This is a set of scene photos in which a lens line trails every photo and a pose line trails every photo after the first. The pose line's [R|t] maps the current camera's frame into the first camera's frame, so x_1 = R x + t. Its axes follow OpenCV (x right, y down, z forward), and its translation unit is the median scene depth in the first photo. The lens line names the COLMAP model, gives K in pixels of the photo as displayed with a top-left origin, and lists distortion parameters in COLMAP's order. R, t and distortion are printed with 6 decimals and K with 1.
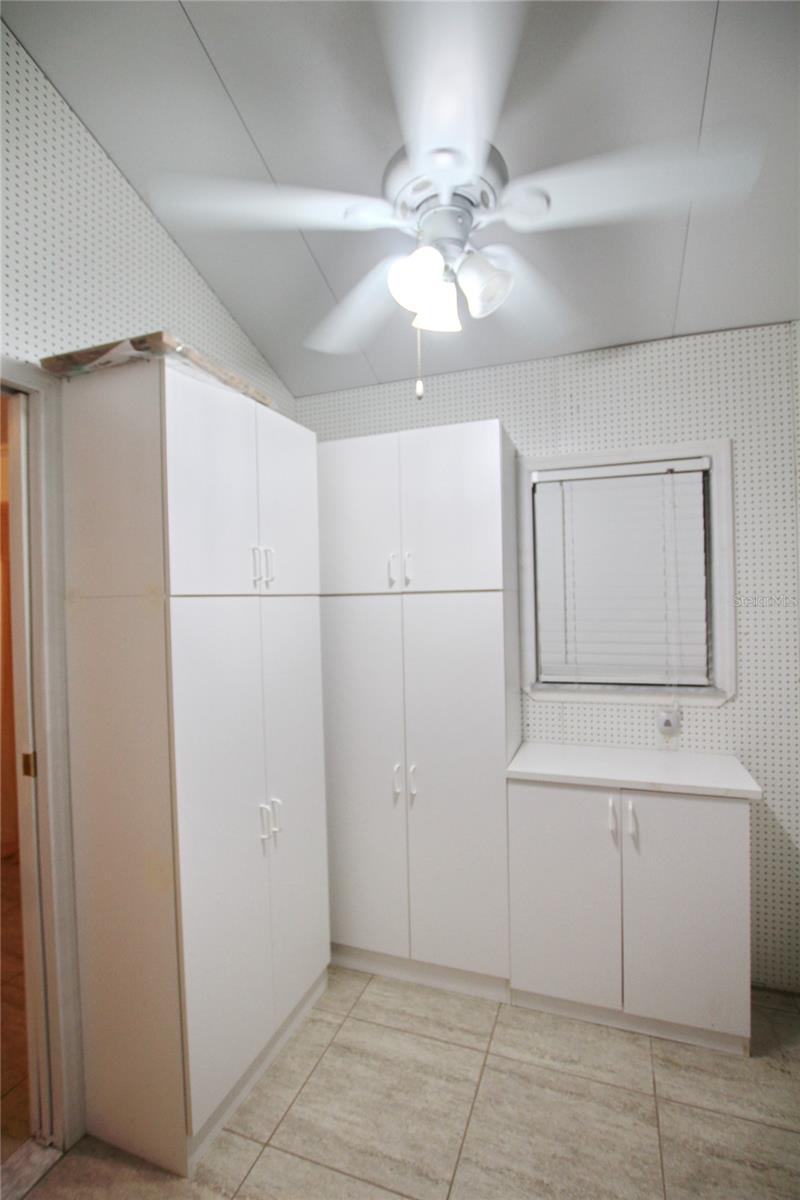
lens RADIAL K [[556.1, 0, 400.0], [0, 556.1, 600.0], [0, 0, 1]] dist [-0.038369, 0.007444]
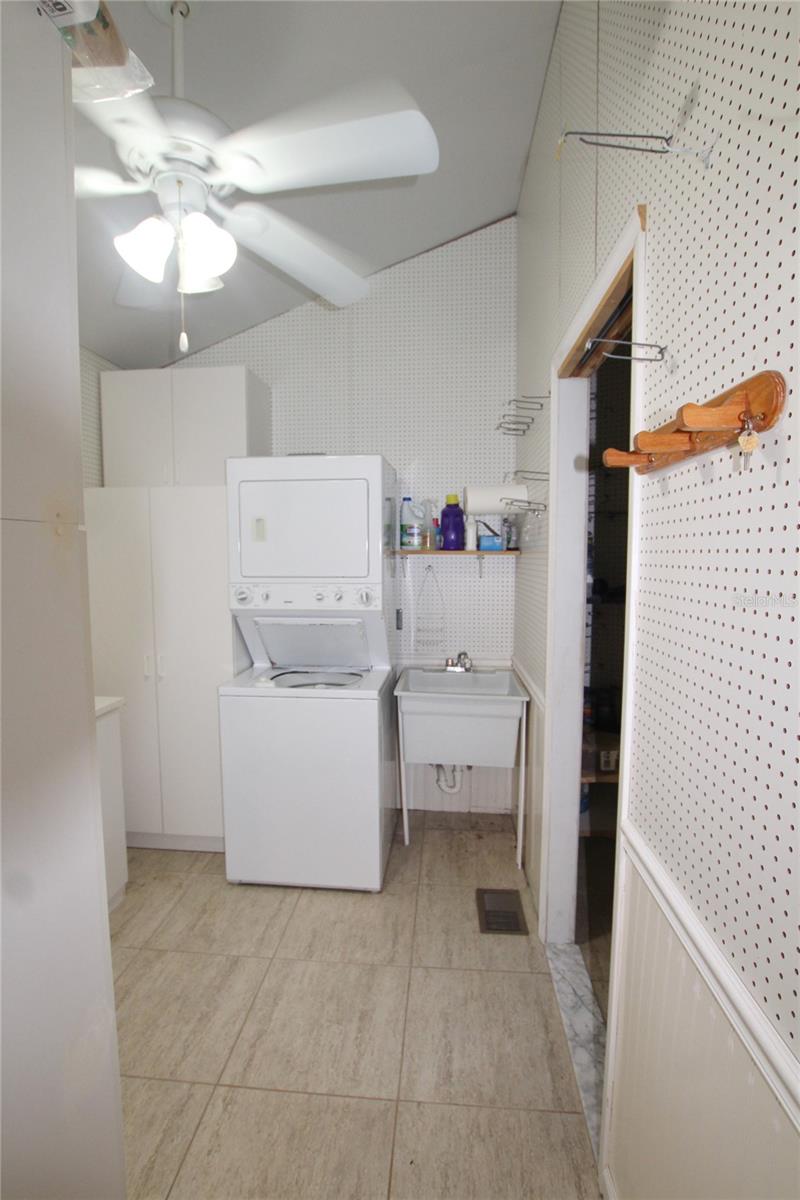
lens RADIAL K [[556.1, 0, 400.0], [0, 556.1, 600.0], [0, 0, 1]] dist [-0.038369, 0.007444]
pose [[-0.266741, -0.058621, 0.961984, -0.762791], [0.011129, 0.997895, 0.063895, 0.024797], [-0.963704, 0.027749, -0.265527, 0.639020]]
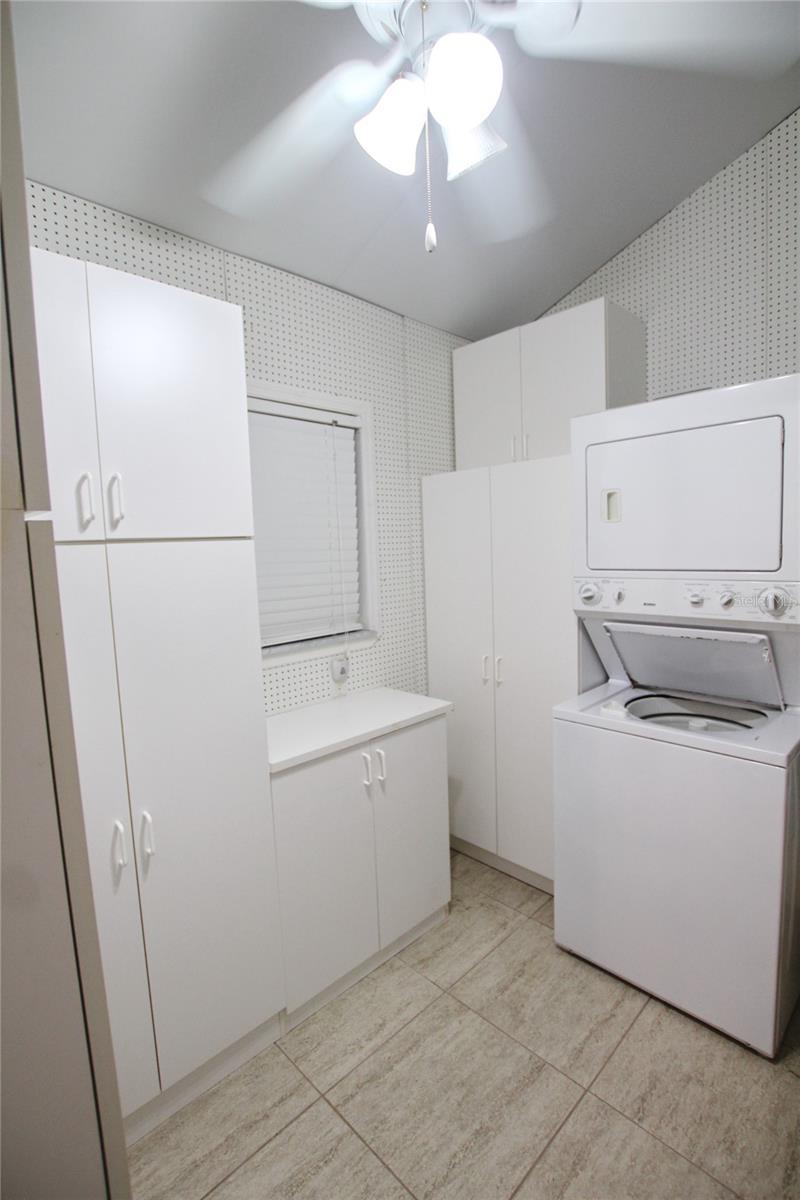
lens RADIAL K [[556.1, 0, 400.0], [0, 556.1, 600.0], [0, 0, 1]] dist [-0.038369, 0.007444]
pose [[0.425828, -0.081892, 0.901090, -0.458649], [0.031111, 0.996632, 0.075872, 0.017446], [-0.904269, -0.004274, 0.426942, 0.526117]]
